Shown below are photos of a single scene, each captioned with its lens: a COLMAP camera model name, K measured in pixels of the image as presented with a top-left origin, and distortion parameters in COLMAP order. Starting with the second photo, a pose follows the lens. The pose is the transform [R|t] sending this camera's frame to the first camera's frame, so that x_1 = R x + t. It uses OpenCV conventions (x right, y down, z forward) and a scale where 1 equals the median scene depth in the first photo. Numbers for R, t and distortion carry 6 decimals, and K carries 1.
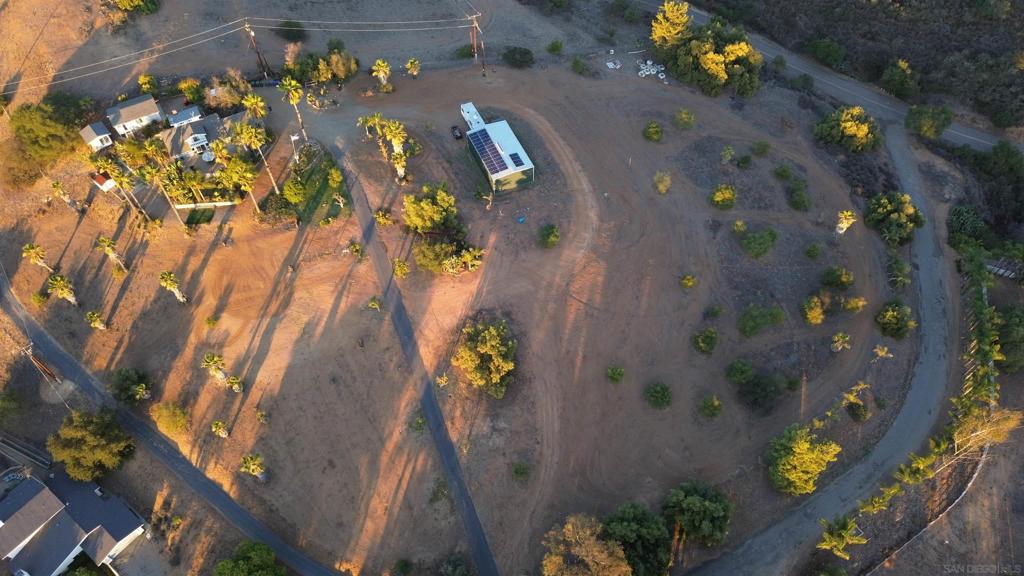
lens RADIAL K [[719.2, 0, 517.4], [0, 719.2, 292.1], [0, 0, 1]] dist [0.091228, -0.107604]
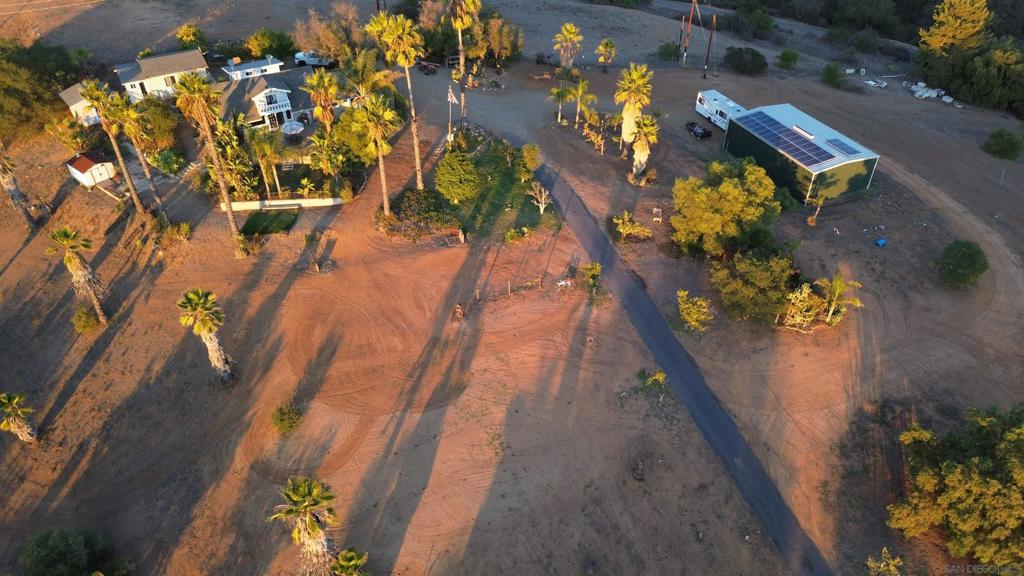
lens RADIAL K [[719.2, 0, 517.4], [0, 719.2, 292.1], [0, 0, 1]] dist [0.091228, -0.107604]
pose [[0.999992, -0.001380, 0.003635, -0.269659], [0.002339, 0.960327, -0.278866, 0.082221], [-0.003106, 0.278873, 0.960323, 0.538601]]
